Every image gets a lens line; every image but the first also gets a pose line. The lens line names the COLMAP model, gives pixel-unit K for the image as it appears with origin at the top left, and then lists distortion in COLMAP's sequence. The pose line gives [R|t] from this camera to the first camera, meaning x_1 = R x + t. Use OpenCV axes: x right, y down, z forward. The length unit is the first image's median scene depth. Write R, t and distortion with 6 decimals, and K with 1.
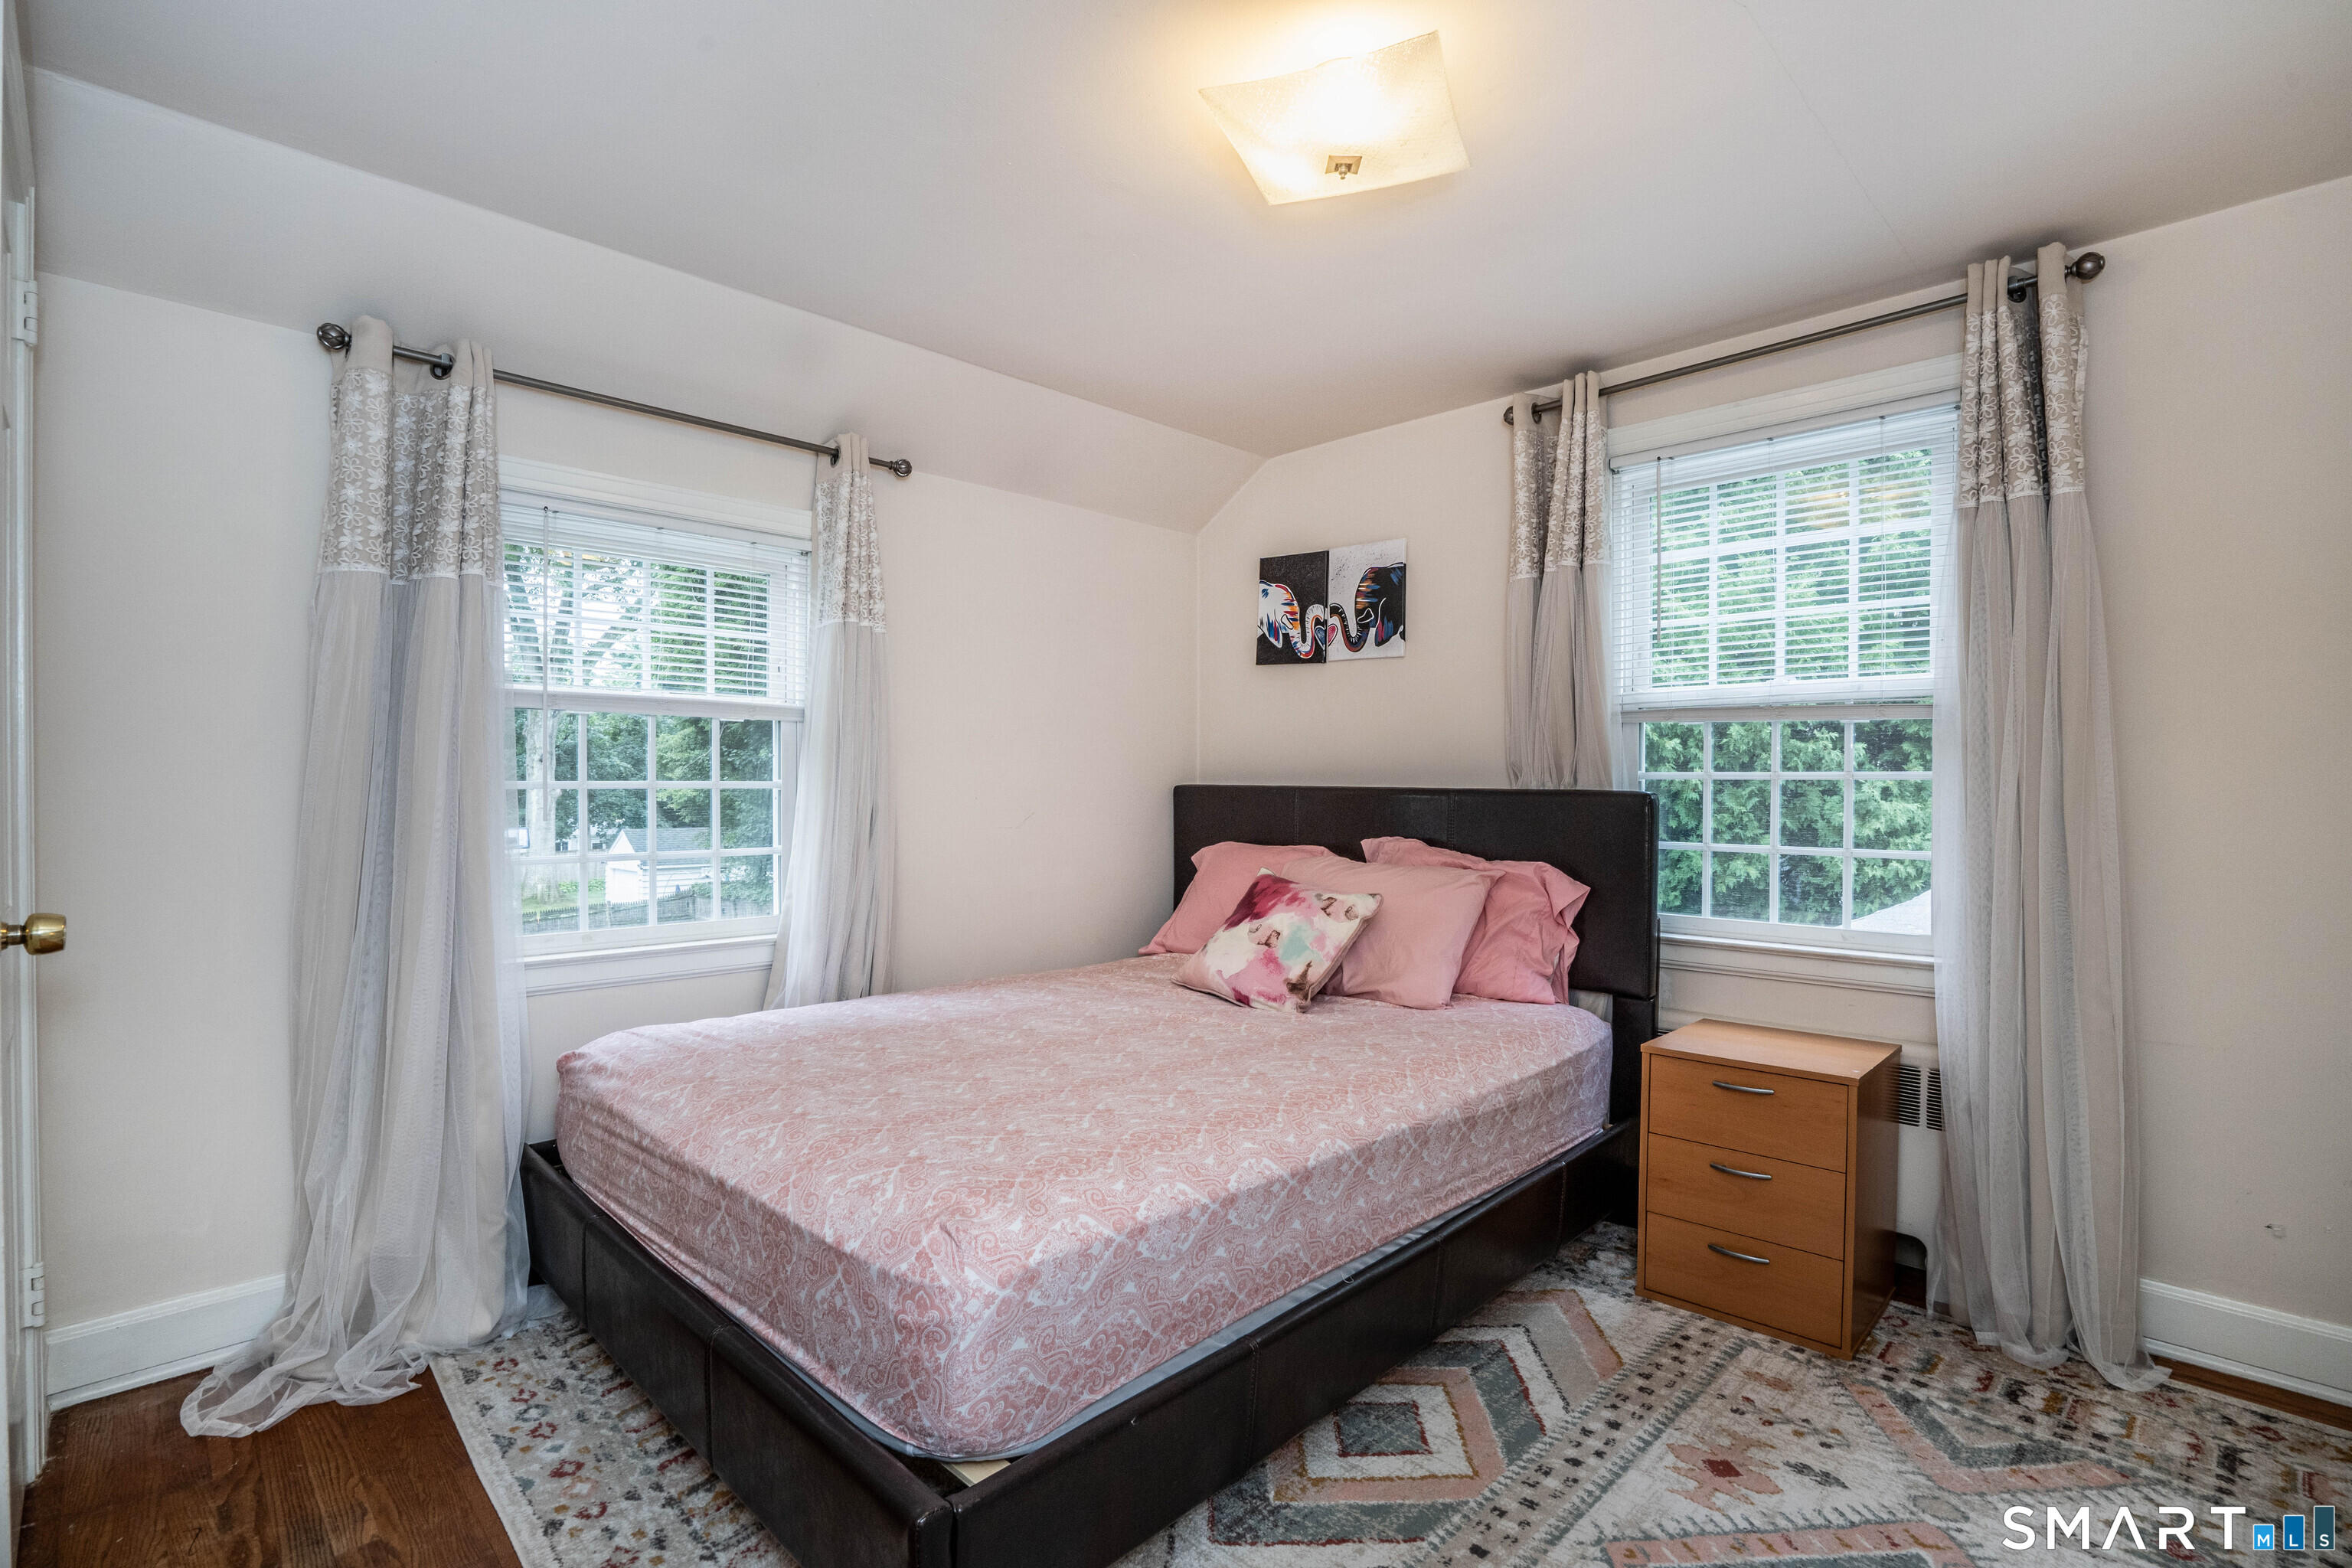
lens RADIAL K [[1123.8, 0, 1190.3], [0, 1123.8, 778.0], [0, 0, 1]] dist [-0.037458, 0.005744]
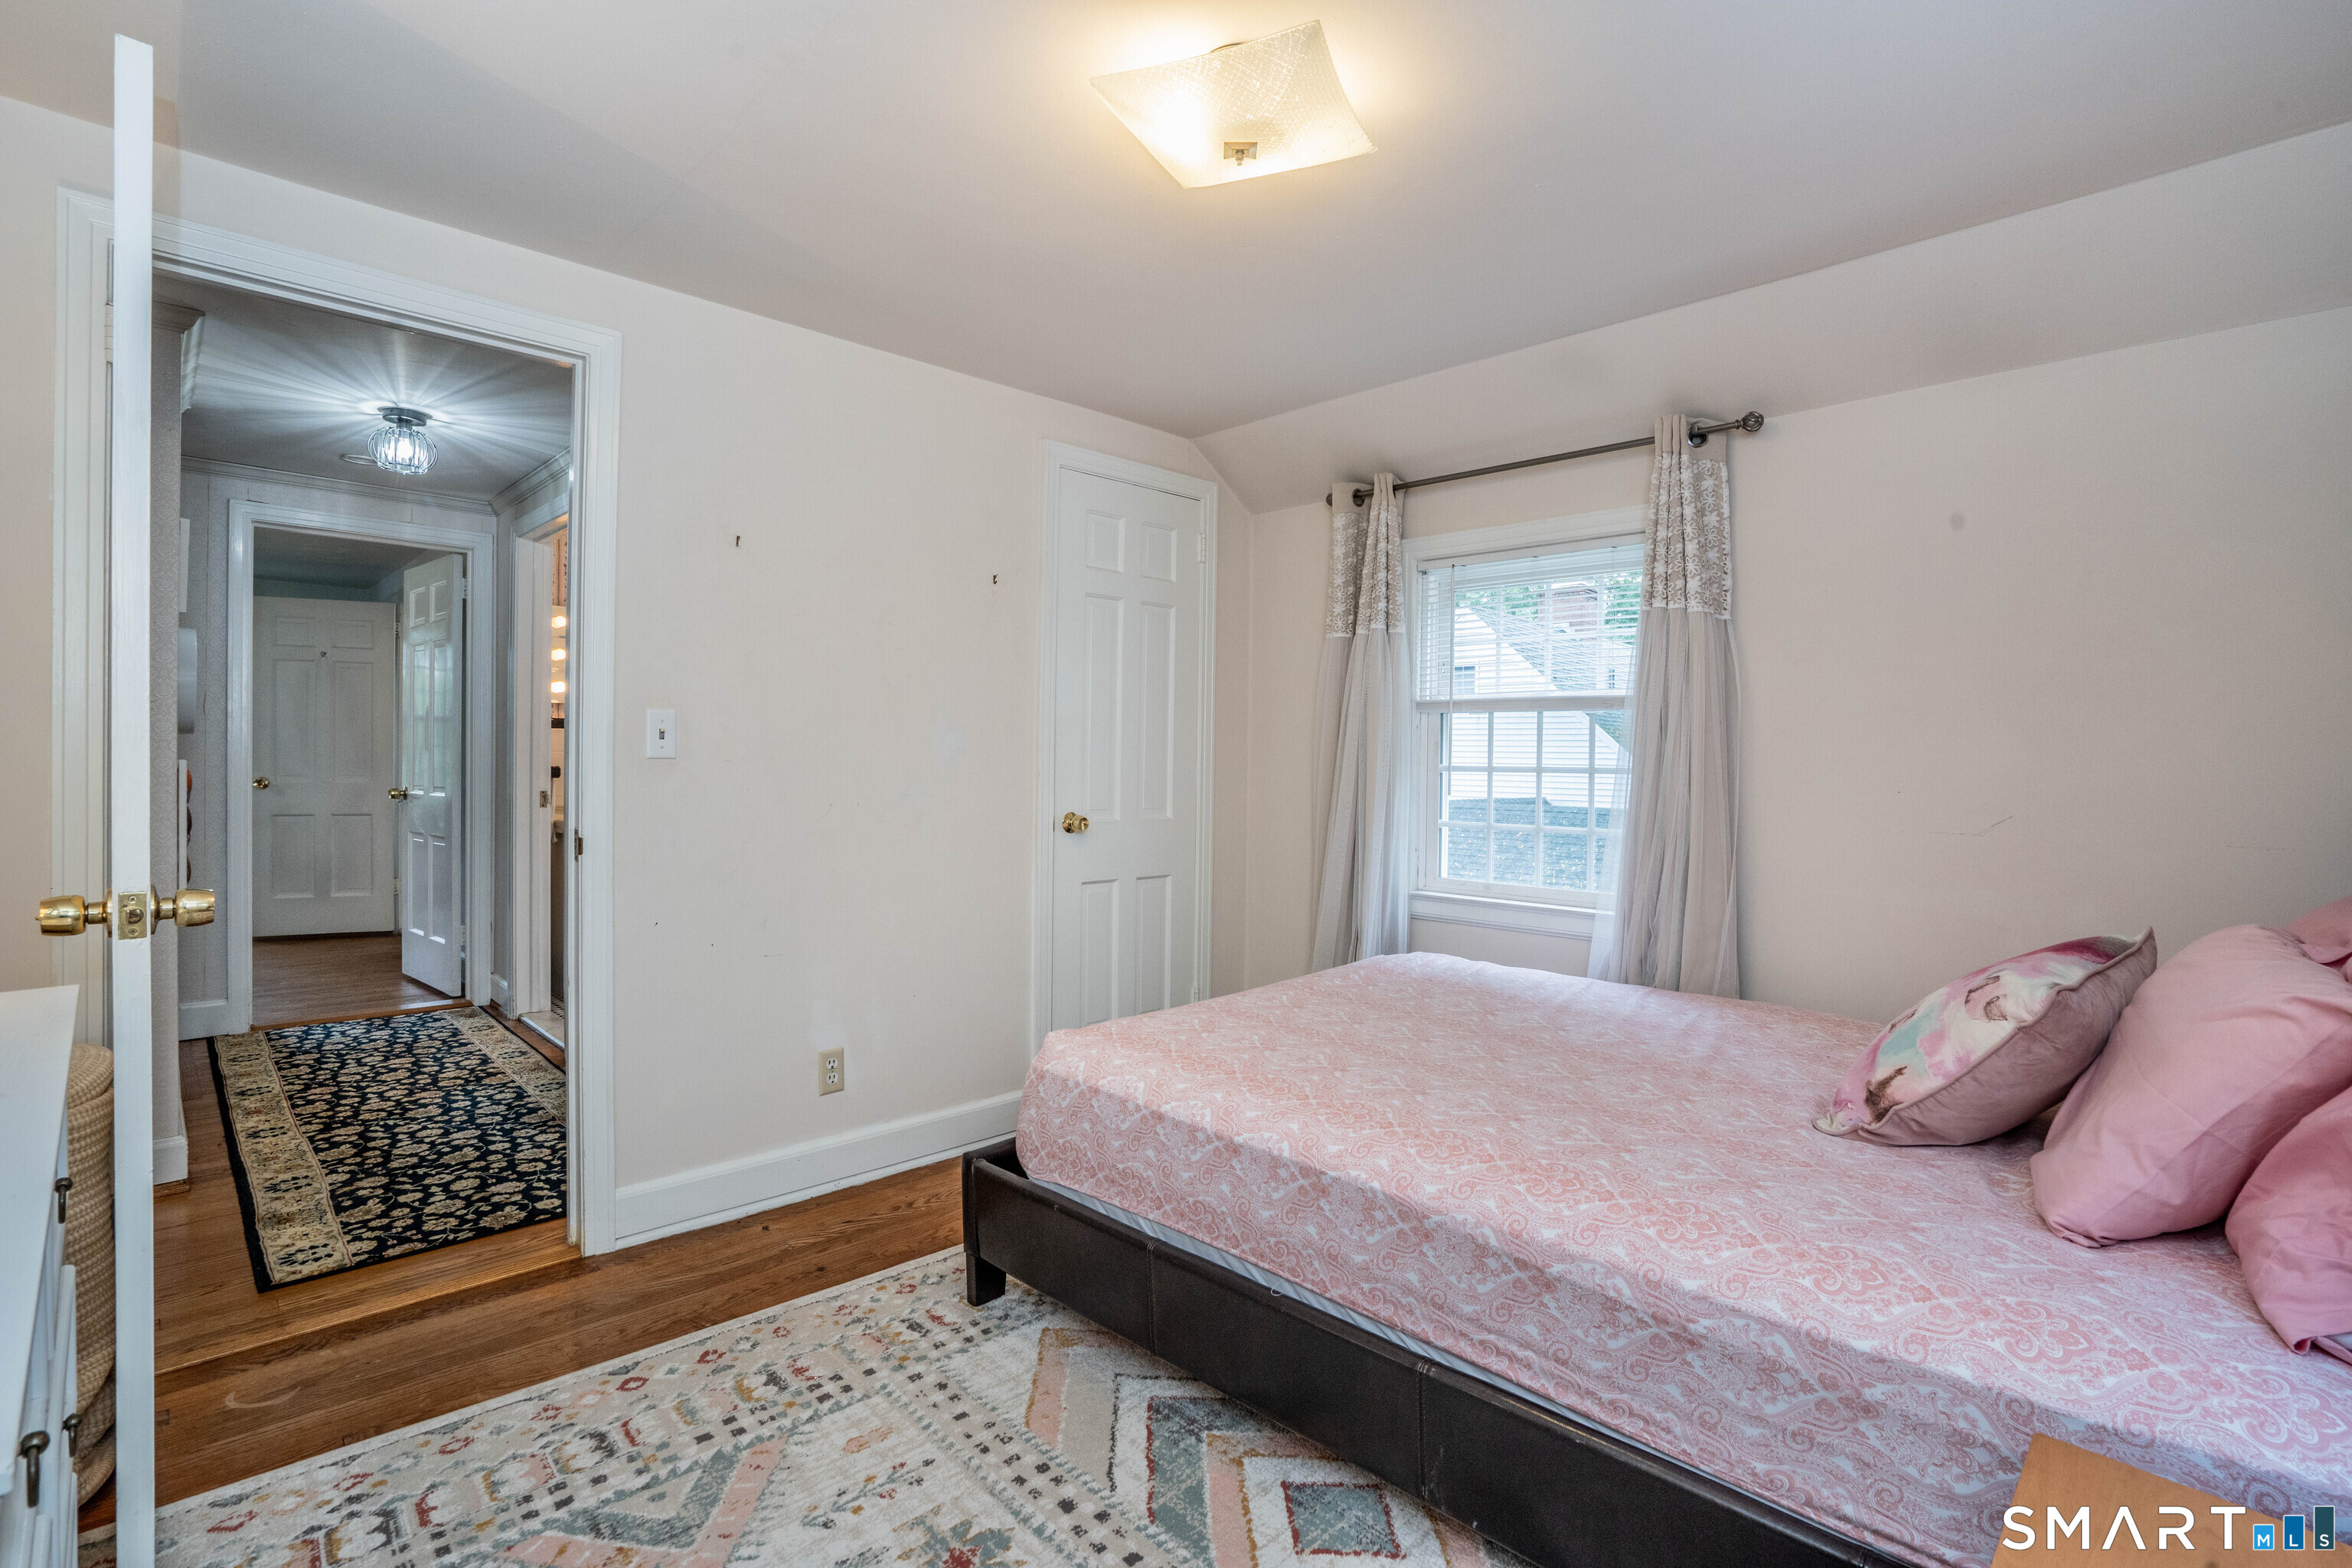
lens RADIAL K [[1123.8, 0, 1189.8], [0, 1123.8, 784.1], [0, 0, 1]] dist [-0.037458, 0.005744]
pose [[-0.034590, 0.013406, -0.999312, 1.037607], [-0.011377, 0.999840, 0.013807, 0.011703], [0.999337, 0.011847, -0.034432, 0.923287]]
